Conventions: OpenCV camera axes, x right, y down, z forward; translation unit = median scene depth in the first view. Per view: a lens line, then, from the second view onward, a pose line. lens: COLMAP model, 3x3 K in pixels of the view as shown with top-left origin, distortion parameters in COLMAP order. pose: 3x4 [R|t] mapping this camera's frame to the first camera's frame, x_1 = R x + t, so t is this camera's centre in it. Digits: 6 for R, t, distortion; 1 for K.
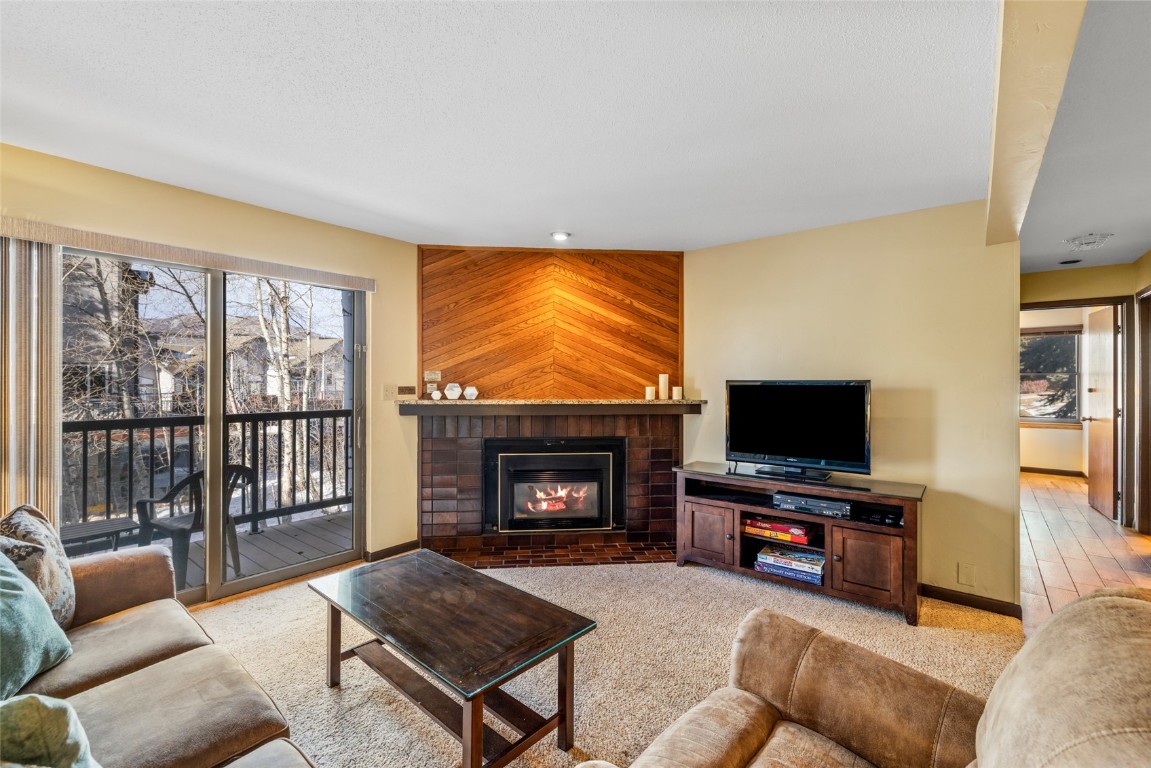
lens RADIAL K [[499.6, 0, 580.5], [0, 499.6, 376.6], [0, 0, 1]] dist [-0.001827, -0.000415]
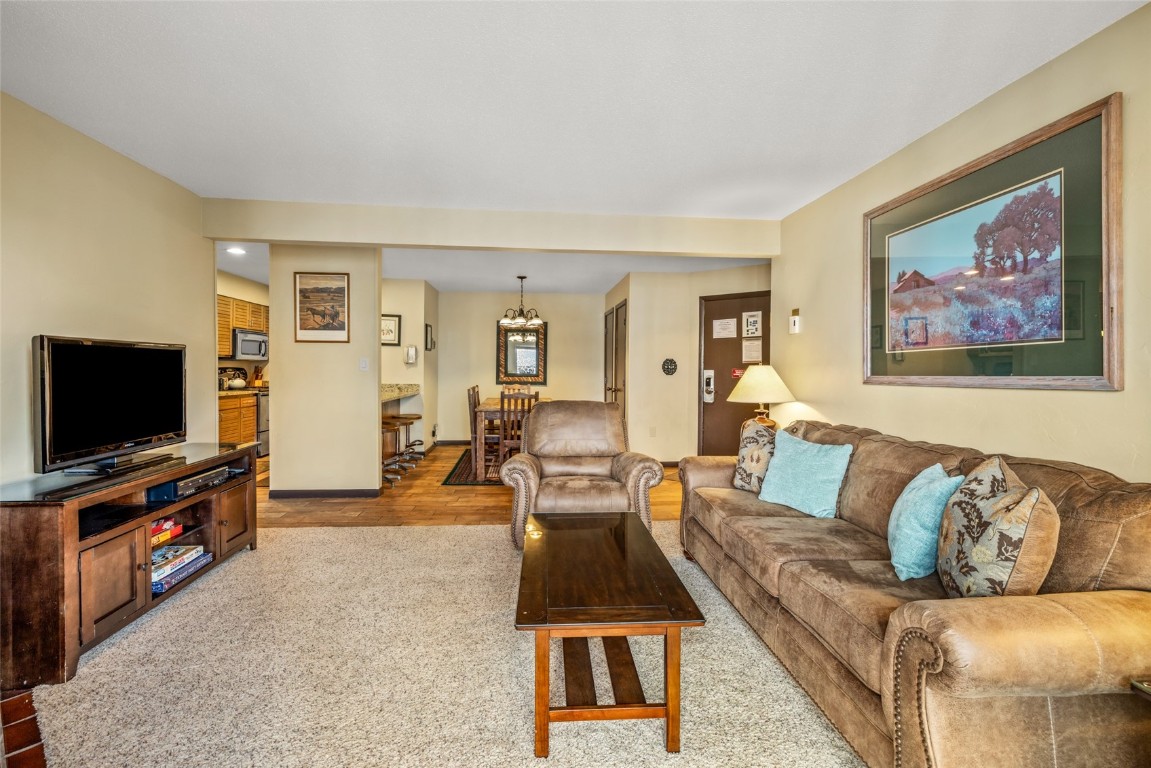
lens RADIAL K [[498.7, 0, 575.3], [0, 498.7, 381.1], [0, 0, 1]] dist [-0.001701, 0.001318]
pose [[-0.700864, -0.025653, 0.712833, -0.495673], [-0.013457, 0.999651, 0.022744, 0.034143], [-0.713168, 0.006347, -0.700964, 0.866922]]
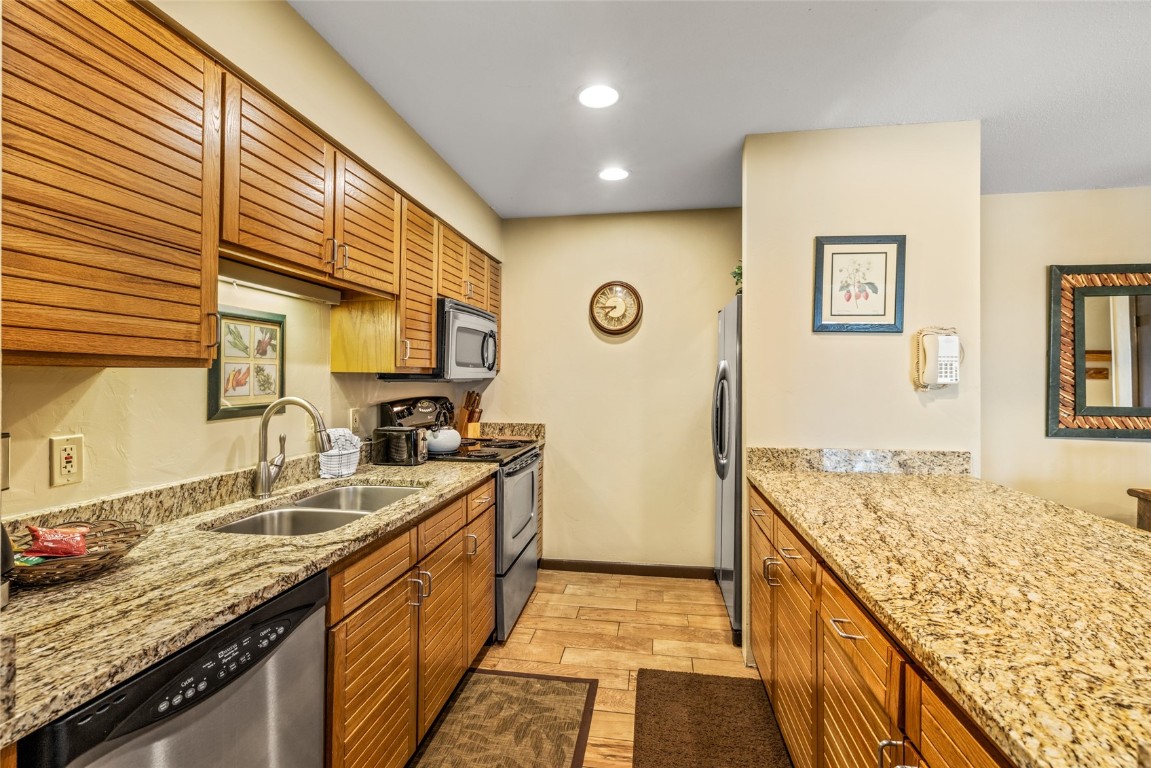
lens RADIAL K [[531.4, 0, 581.6], [0, 531.4, 376.0], [0, 0, 1]] dist [-0.001381, 0.000542]
pose [[-0.496566, -0.000030, 0.867999, 0.781080], [-0.005618, 0.999979, -0.003180, 0.013476], [-0.867981, -0.006456, -0.496556, 0.695303]]
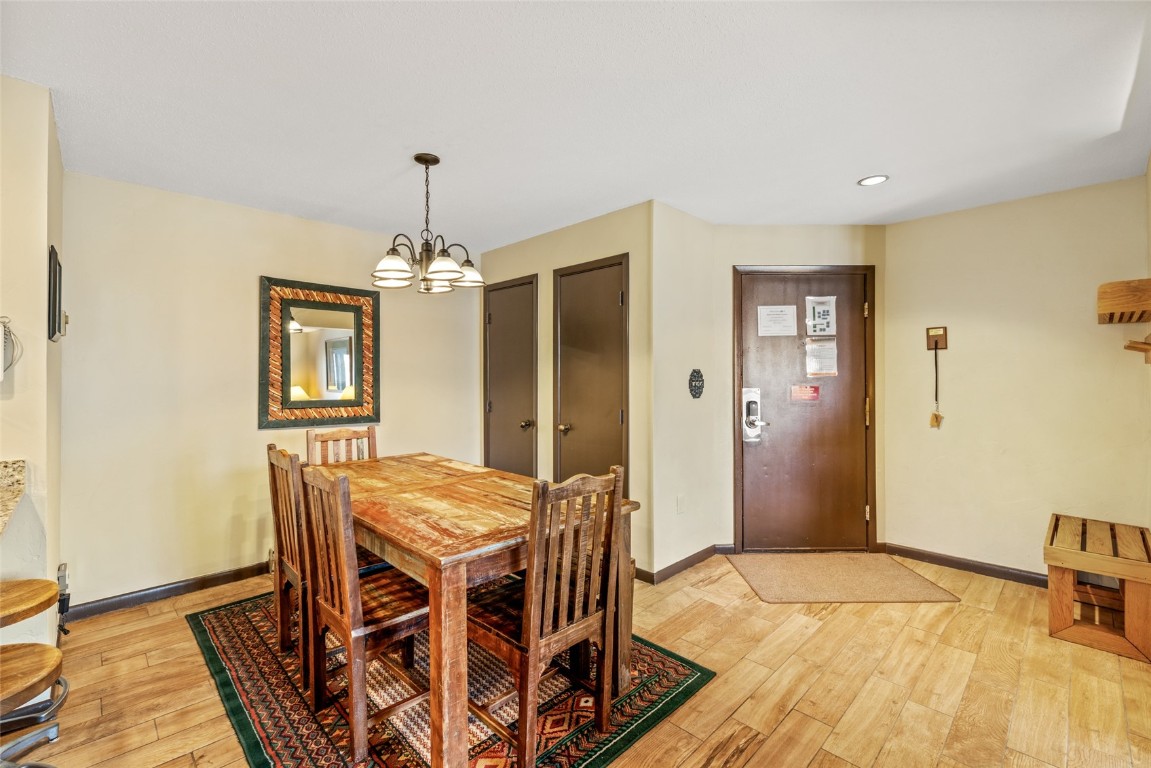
lens RADIAL K [[498.7, 0, 570.3], [0, 498.7, 376.4], [0, 0, 1]] dist [-0.001701, 0.001318]
pose [[-0.992761, -0.000406, 0.120107, 0.514725], [-0.001249, 0.999975, -0.006938, 0.014867], [-0.120102, -0.007038, -0.992737, 0.463986]]
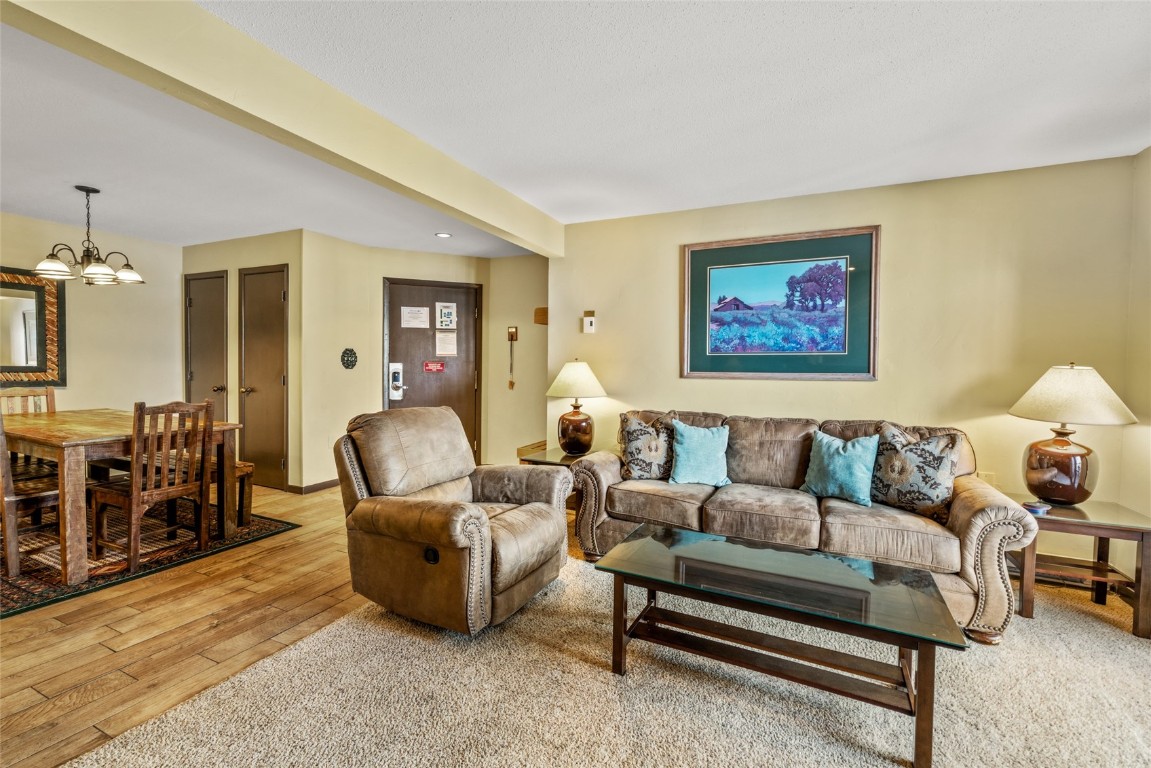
lens RADIAL K [[498.7, 0, 574.2], [0, 498.7, 379.8], [0, 0, 1]] dist [-0.001701, 0.001318]
pose [[-0.971300, -0.012252, -0.237541, 0.151985], [-0.018416, 0.999548, 0.023747, 0.033734], [0.237143, 0.027440, -0.971087, 0.914720]]
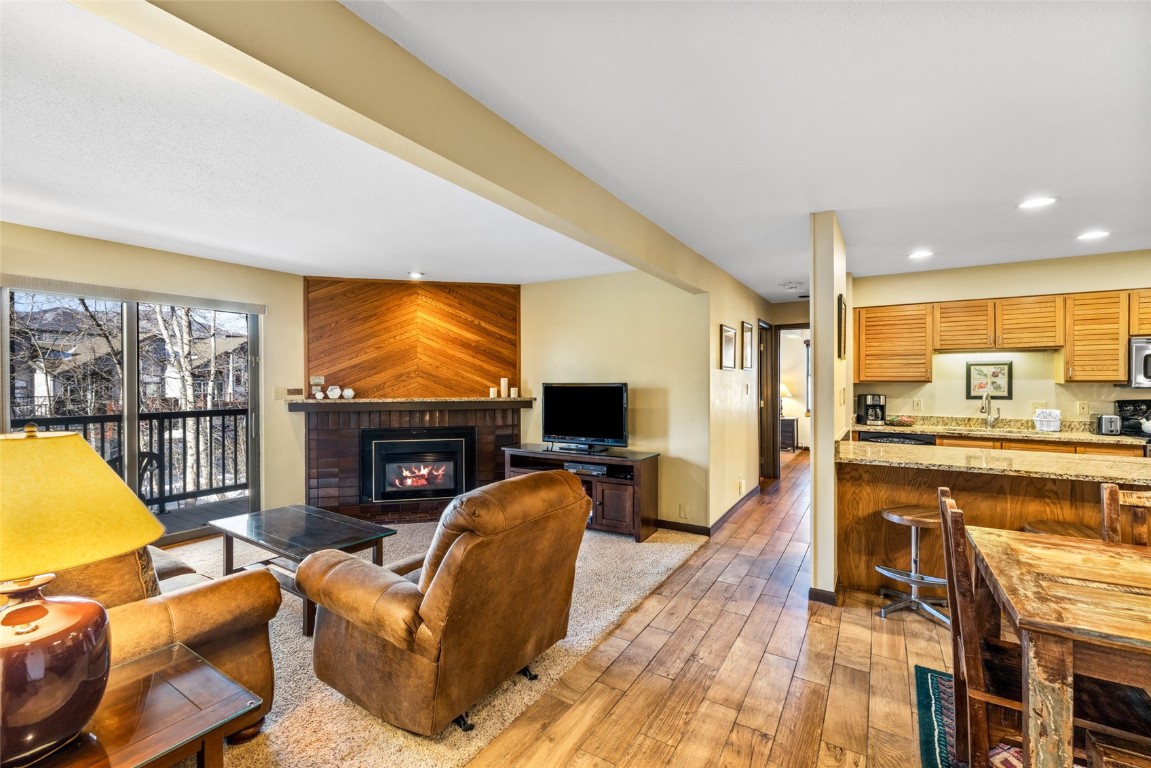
lens RADIAL K [[498.7, 0, 579.1], [0, 498.7, 380.2], [0, 0, 1]] dist [-0.001701, 0.001318]
pose [[0.991176, -0.003828, 0.132497, 0.191022], [0.002707, 0.999959, 0.008641, -0.010492], [-0.132525, -0.008206, 0.991146, -0.332364]]
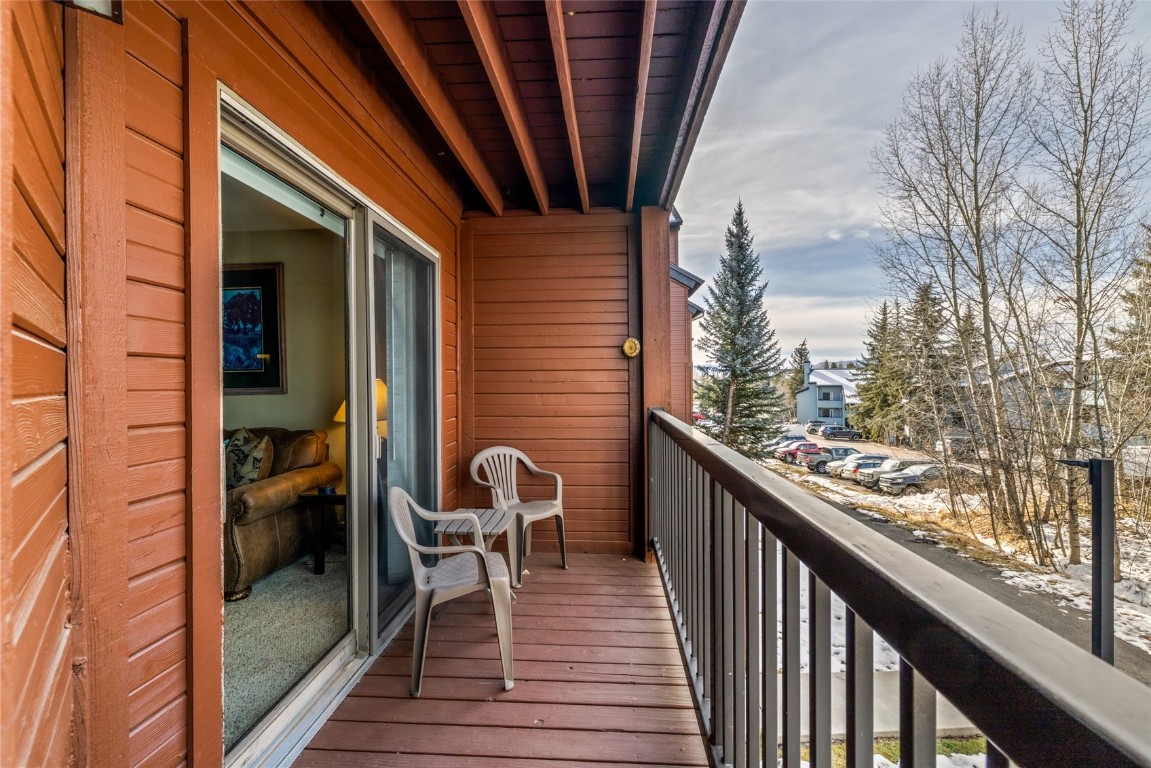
lens RADIAL K [[498.7, 0, 578.4], [0, 498.7, 382.7], [0, 0, 1]] dist [-0.001701, 0.001318]
pose [[-0.816447, -0.002391, -0.577416, -0.423533], [0.002138, 0.999972, -0.007165, 0.032548], [0.577417, -0.007084, -0.816419, 1.345965]]
